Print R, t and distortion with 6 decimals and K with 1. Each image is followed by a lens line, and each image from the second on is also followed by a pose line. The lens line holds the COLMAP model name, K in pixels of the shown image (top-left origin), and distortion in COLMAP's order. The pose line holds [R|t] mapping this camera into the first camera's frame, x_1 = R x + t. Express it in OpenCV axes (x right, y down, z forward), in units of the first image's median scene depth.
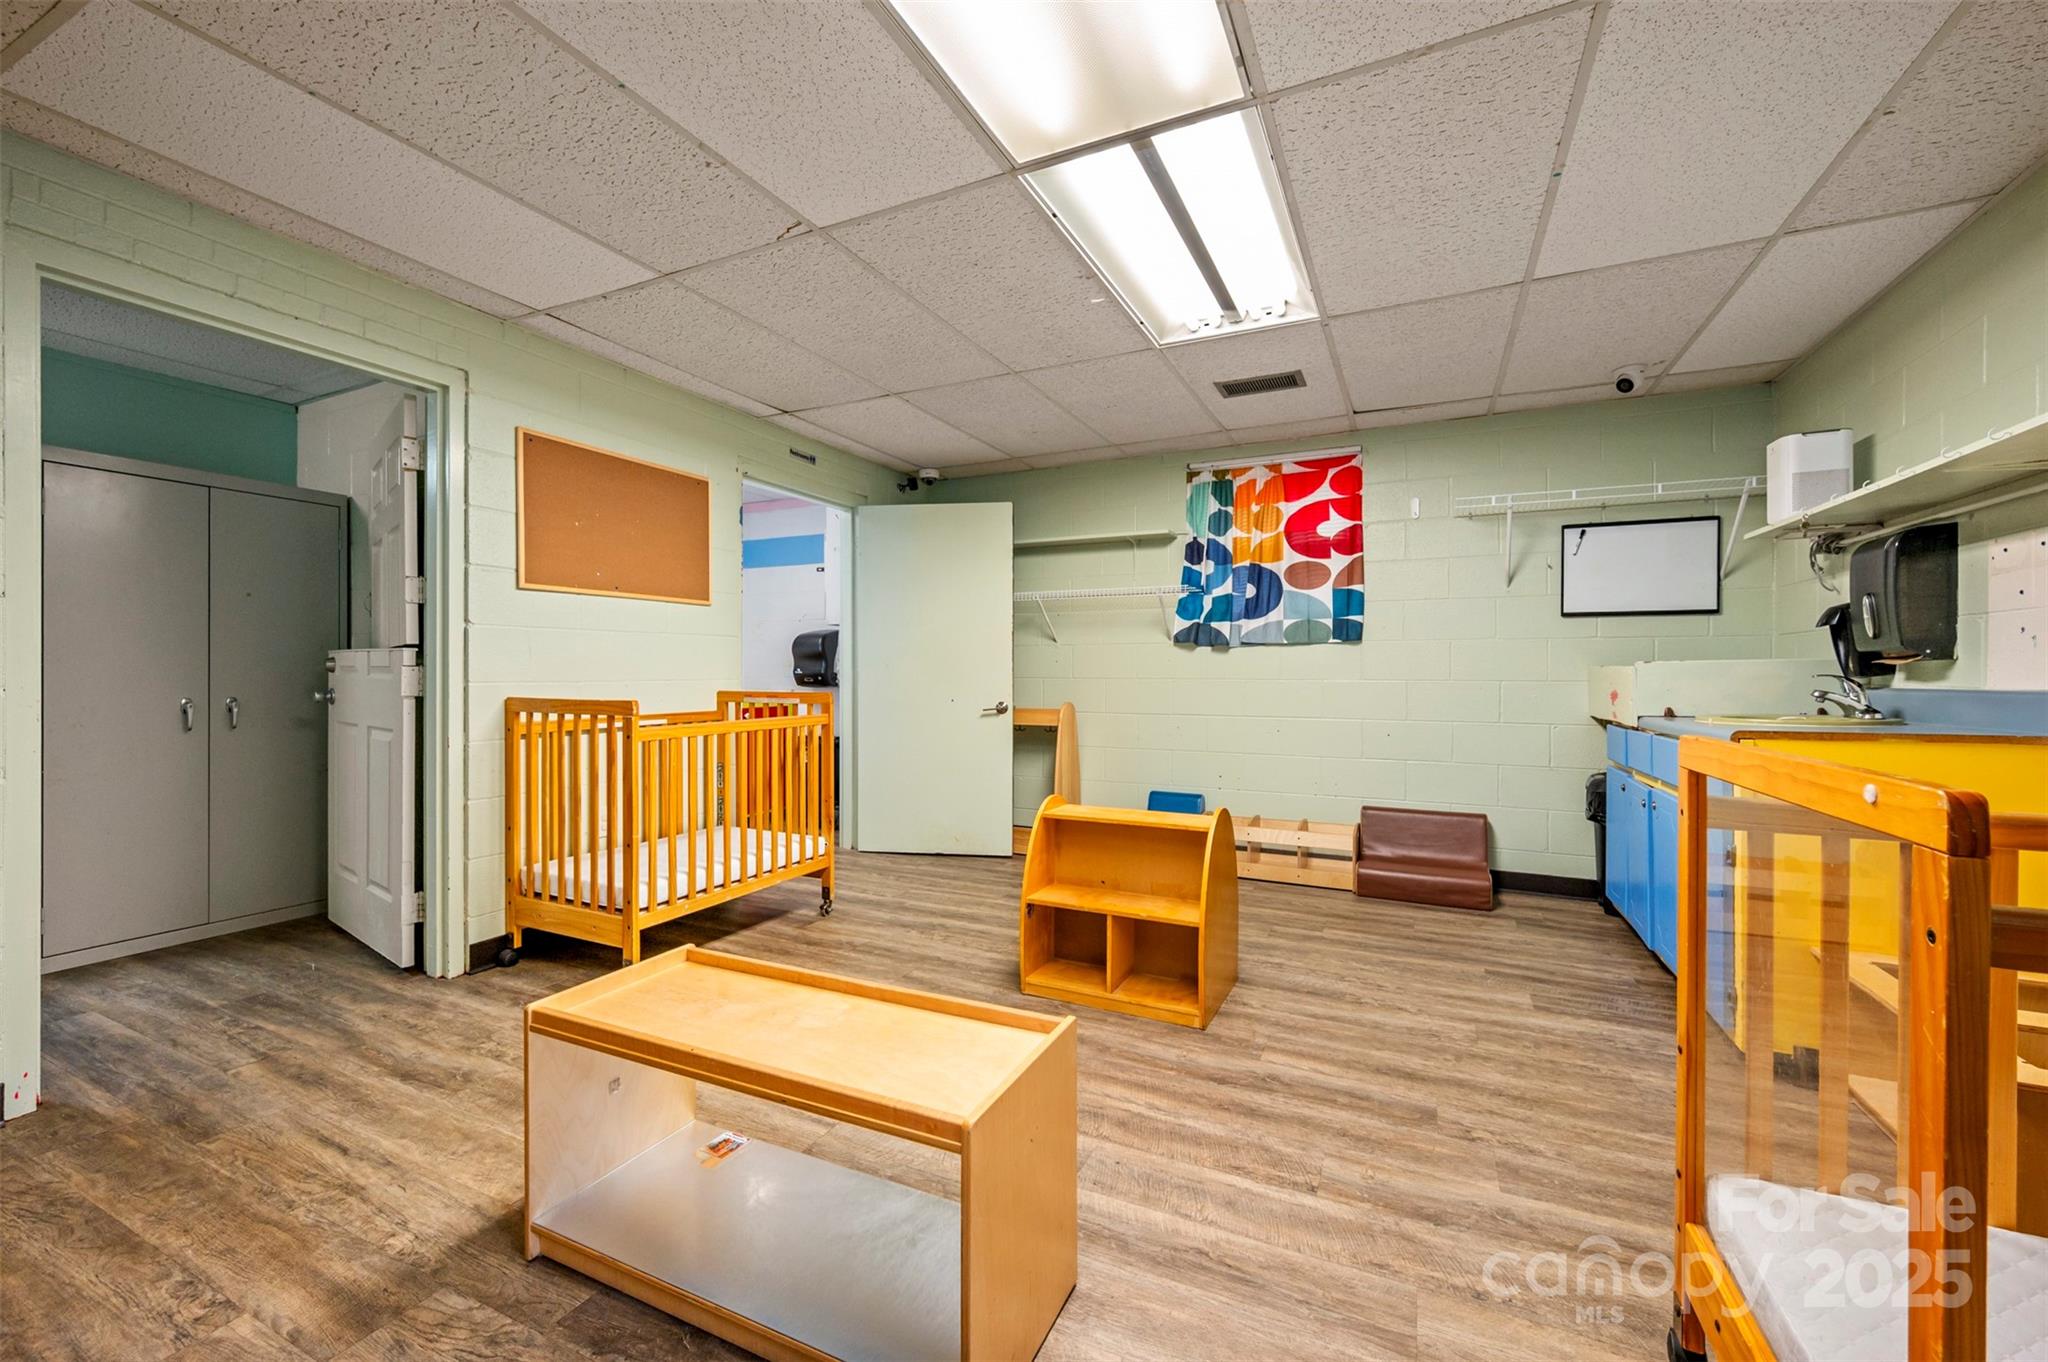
lens RADIAL K [[808.3, 0, 1030.1], [0, 808.3, 675.6], [0, 0, 1]] dist [0.001253, 0.000311]
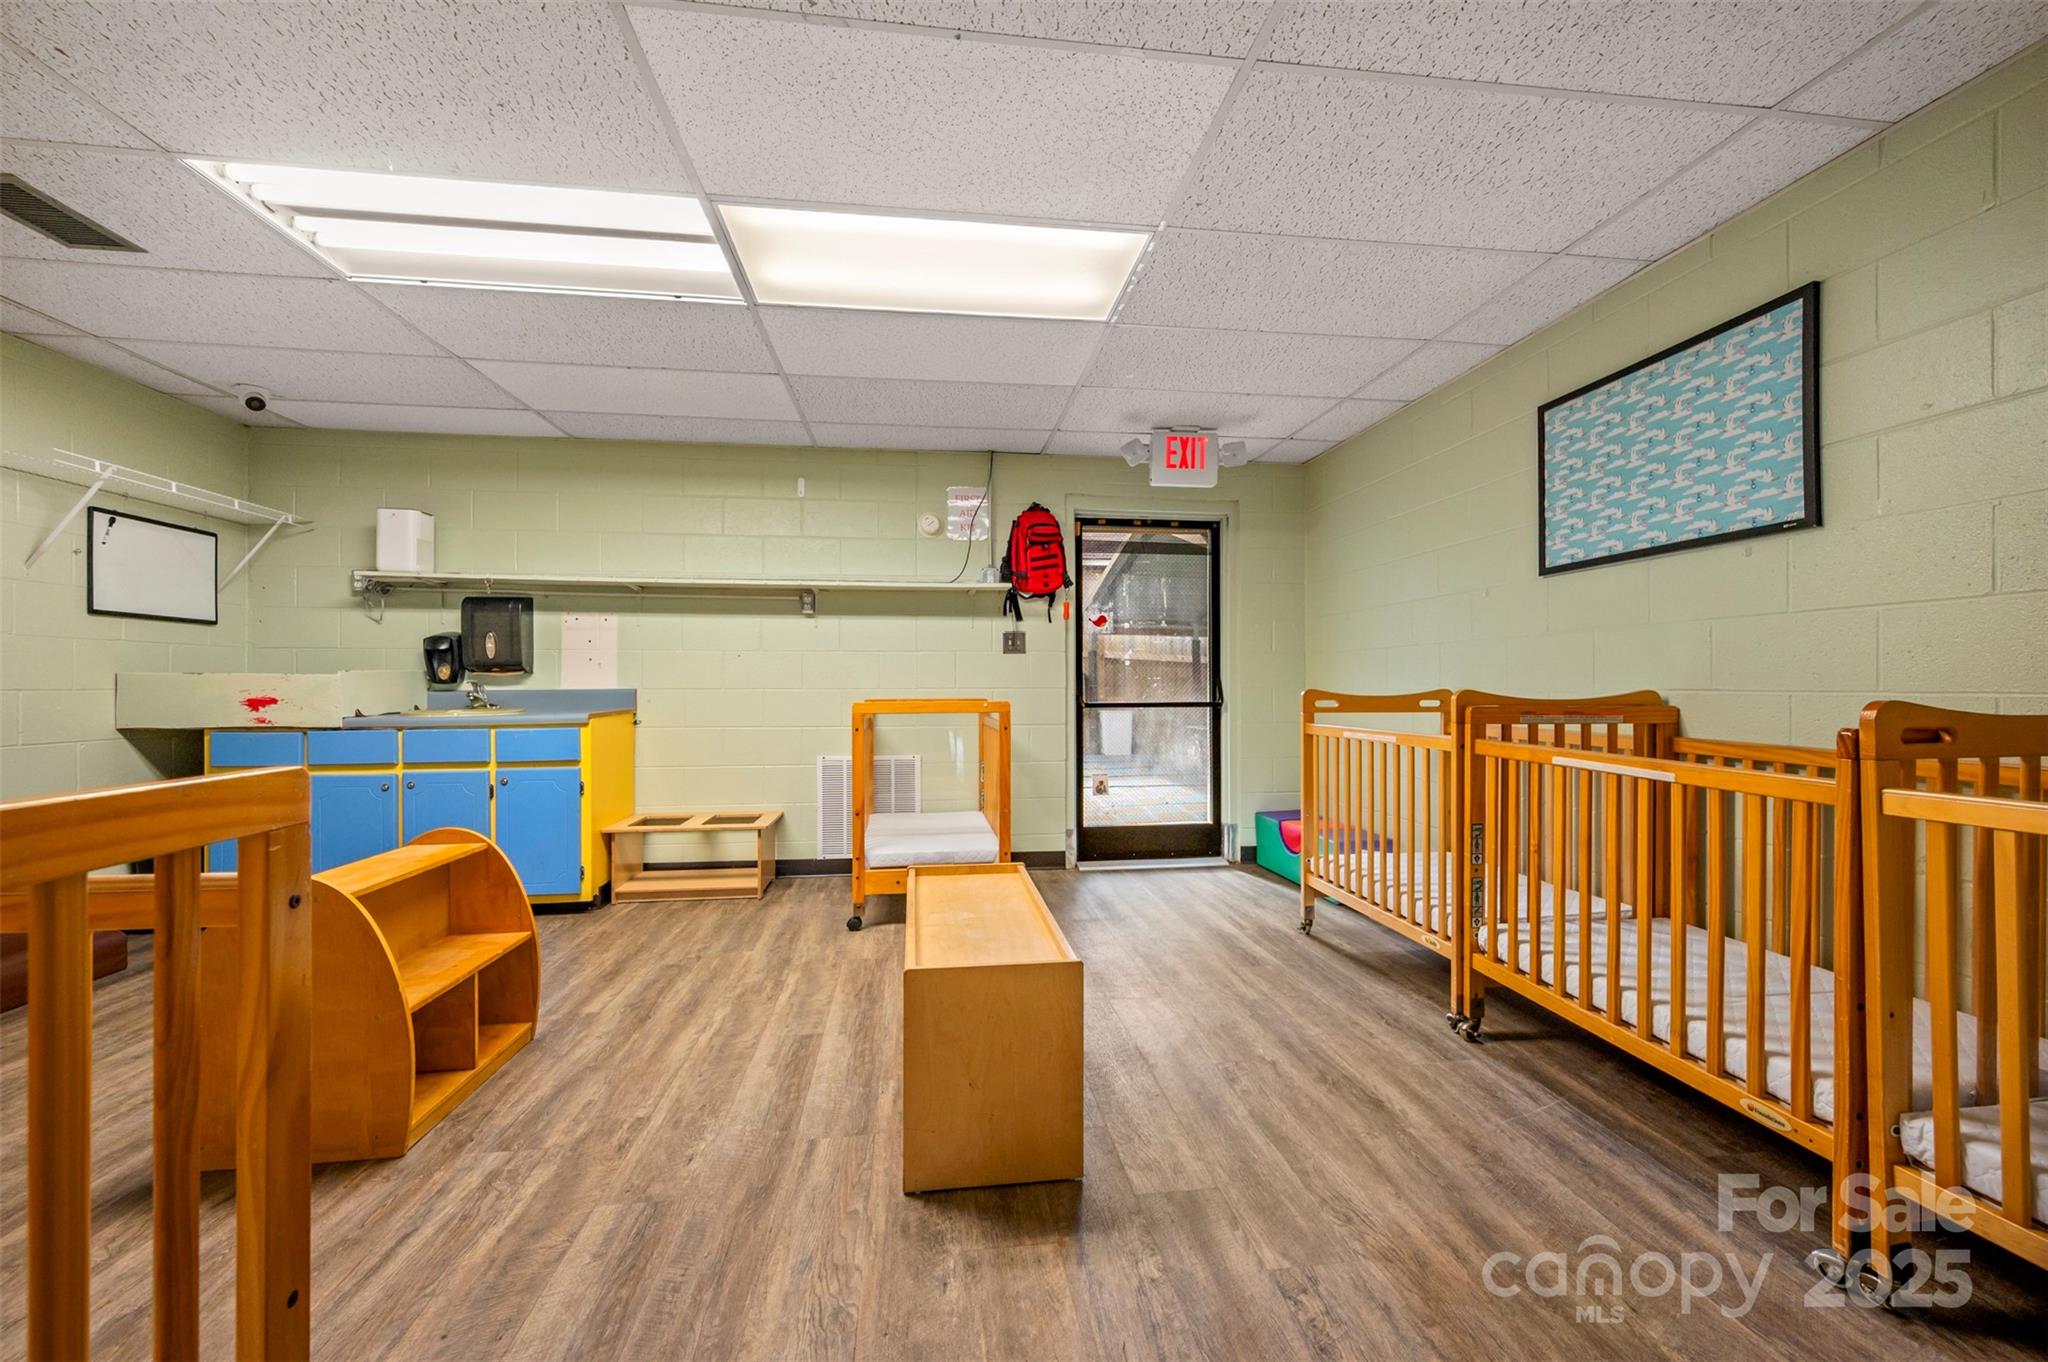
lens RADIAL K [[808.3, 0, 1030.1], [0, 808.3, 675.6], [0, 0, 1]] dist [0.001253, 0.000311]
pose [[-0.550327, 0.010800, 0.834879, -1.073689], [0.004408, 0.999940, -0.010029, 0.008706], [-0.834938, -0.001839, -0.550341, 1.173932]]
